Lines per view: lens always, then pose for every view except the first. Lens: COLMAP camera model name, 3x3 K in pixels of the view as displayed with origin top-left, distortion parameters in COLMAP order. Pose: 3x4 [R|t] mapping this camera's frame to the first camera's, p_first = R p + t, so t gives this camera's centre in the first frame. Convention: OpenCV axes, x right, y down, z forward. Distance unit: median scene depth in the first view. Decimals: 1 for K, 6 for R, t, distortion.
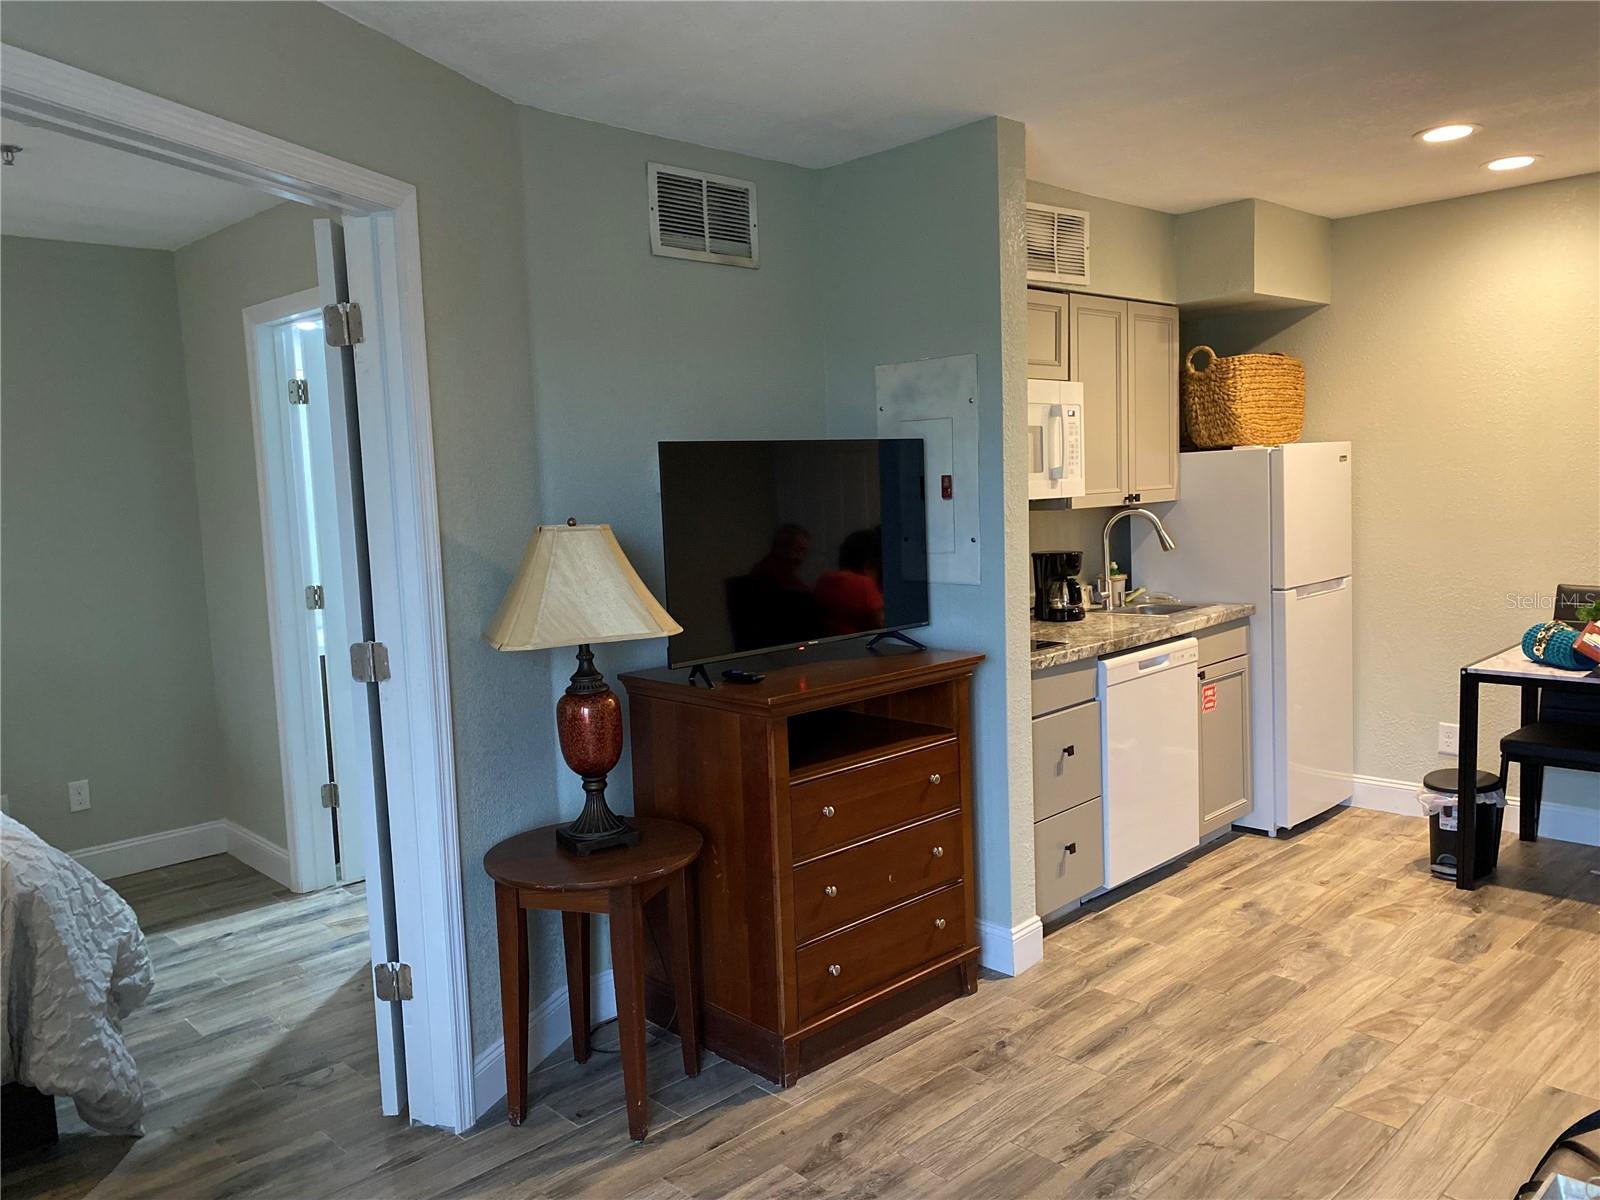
lens RADIAL K [[1200.9, 0, 800.0], [0, 1200.9, 600.0], [0, 0, 1]] dist [0.000524, 0.000746]
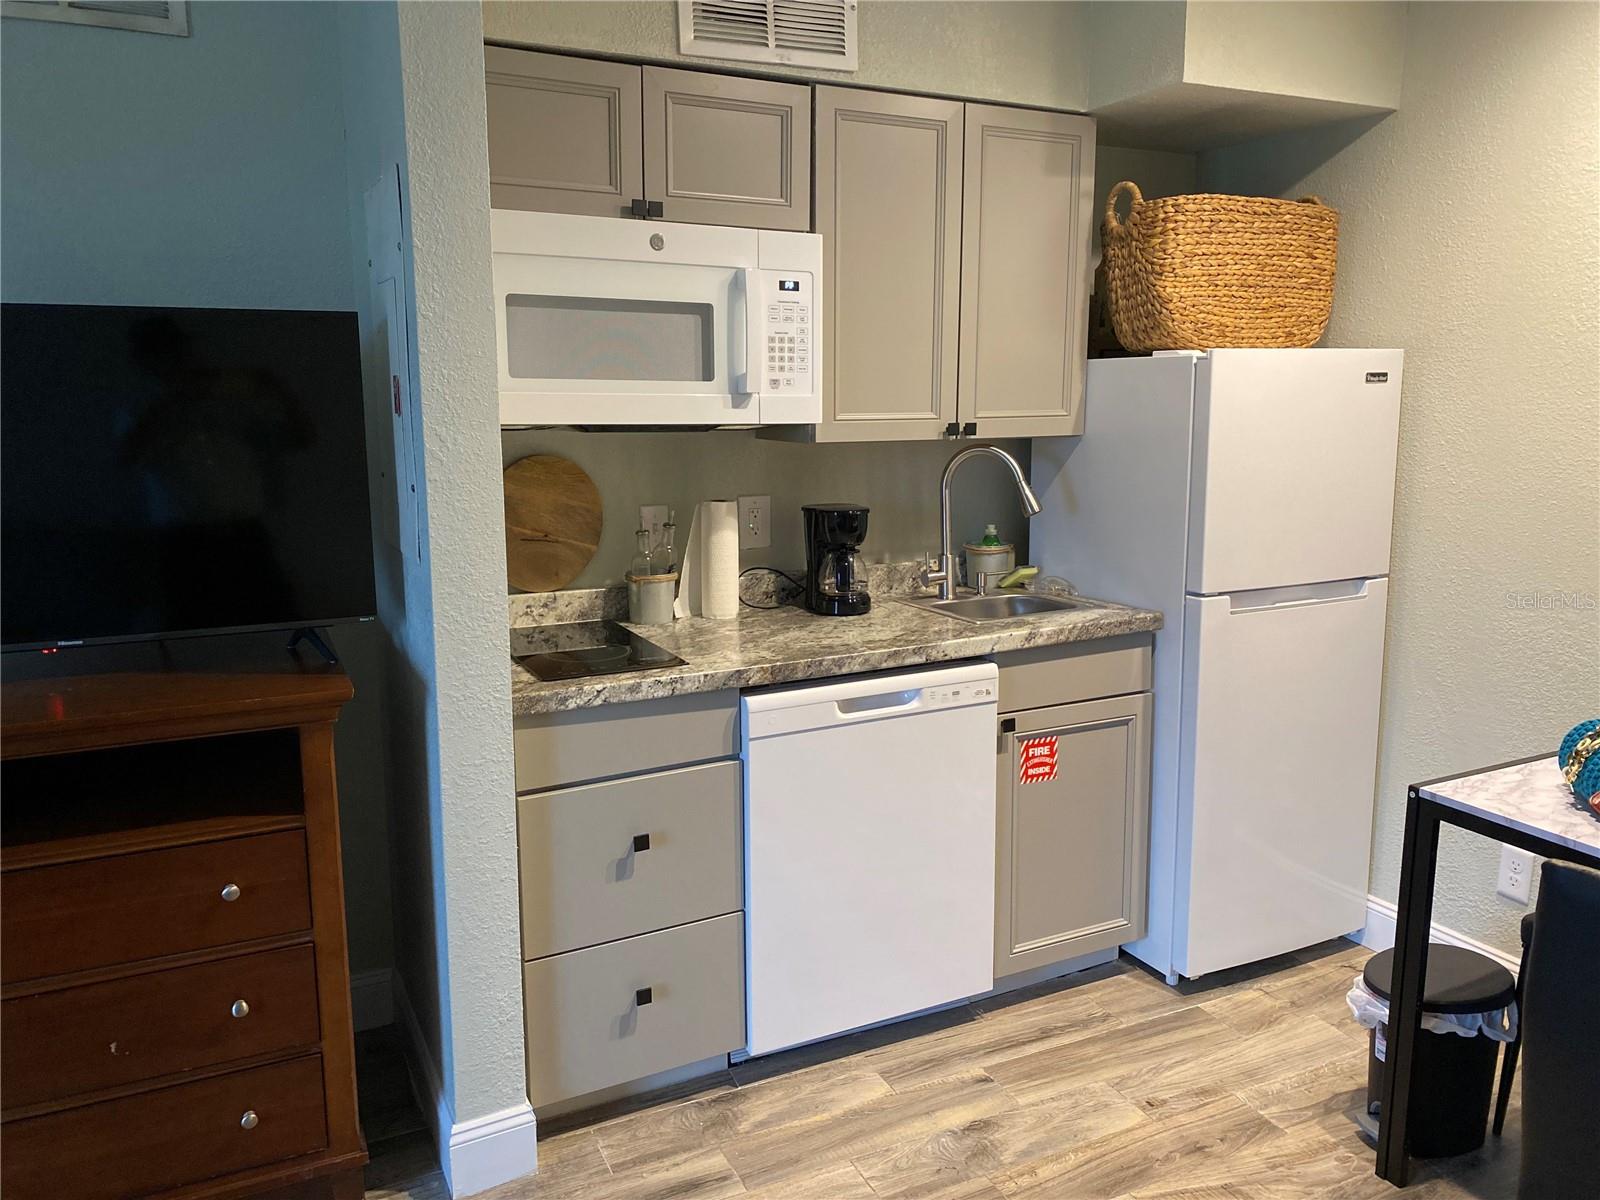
lens RADIAL K [[1220.0, 0, 803.0], [0, 1220.0, 585.5], [0, 0, 1]] dist [0.010471, 0.002720]
pose [[0.954838, 0.089402, -0.283359, 0.420705], [-0.068380, 0.994180, 0.083251, -0.054997], [0.289153, -0.060115, 0.955393, 0.395181]]
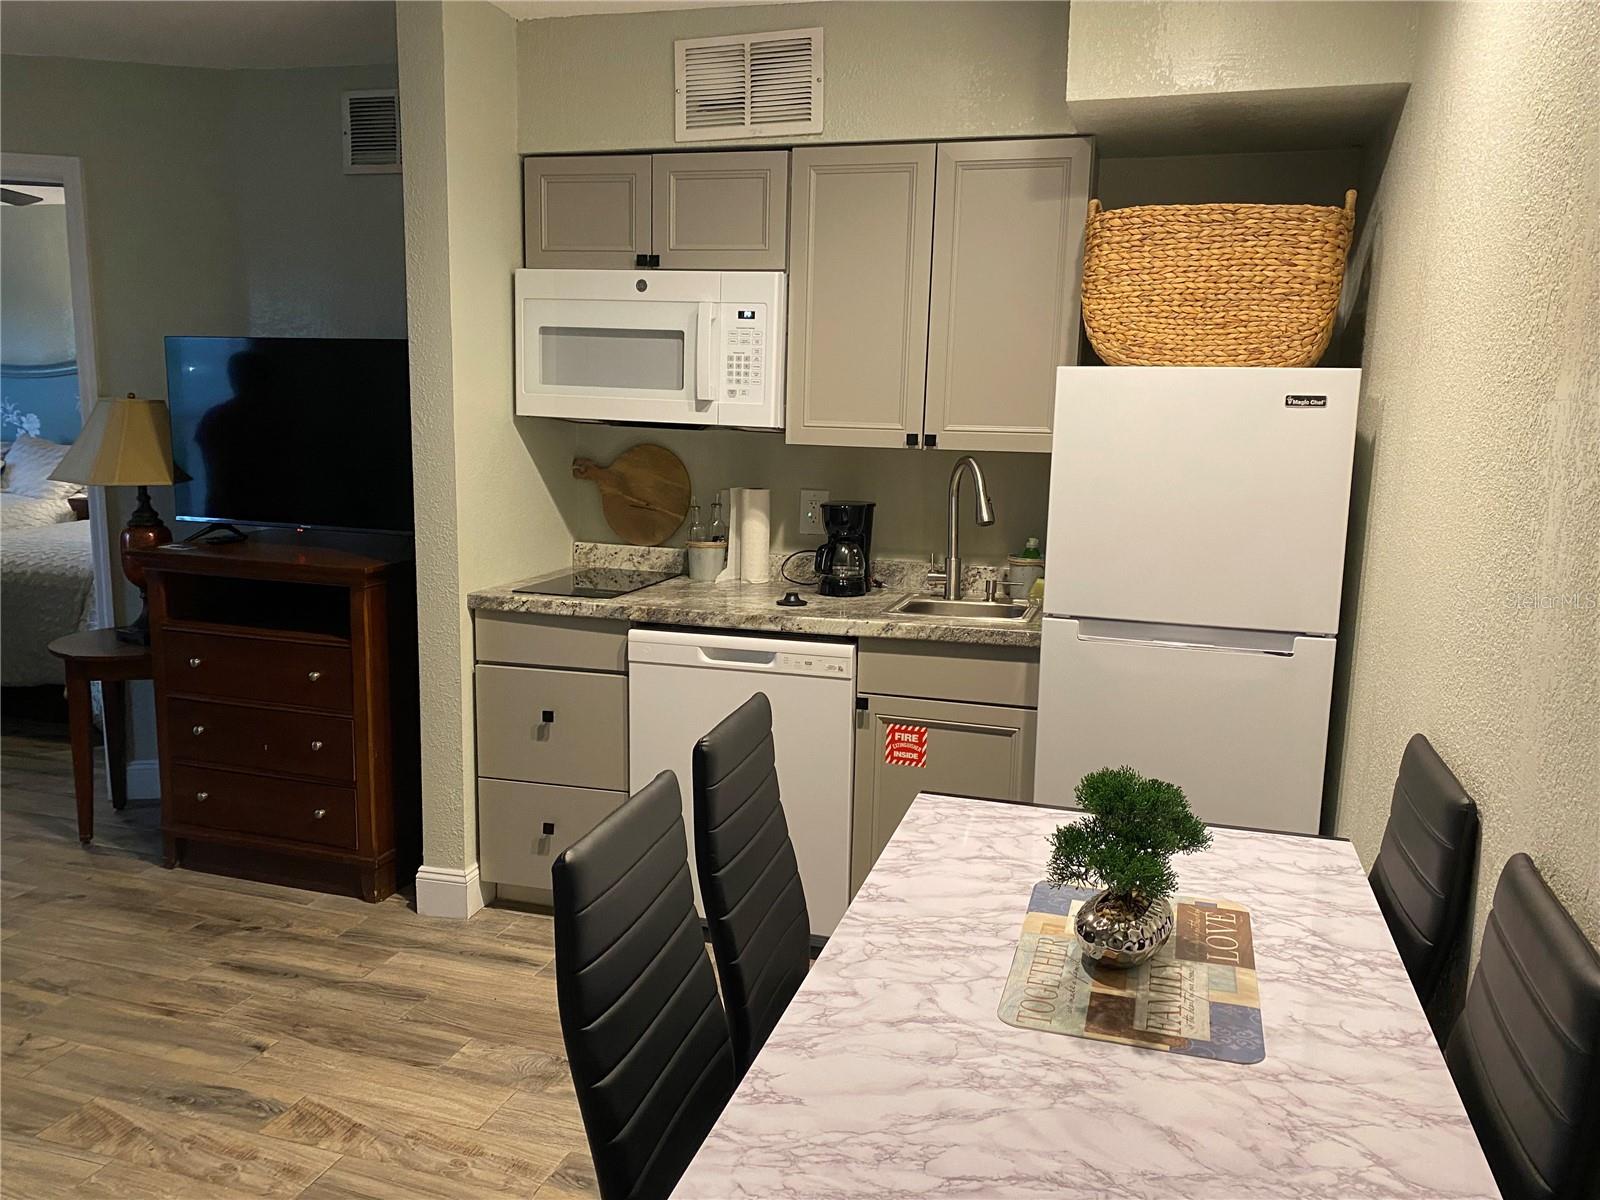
lens RADIAL K [[1193.5, 0, 800.0], [0, 1193.5, 600.0], [0, 0, 1]] dist [0.013168, -0.001050]
pose [[0.492757, 0.198122, -0.847312, 0.914602], [-0.131777, 0.979495, 0.152394, -0.097331], [0.860131, 0.036563, 0.508761, 0.647302]]
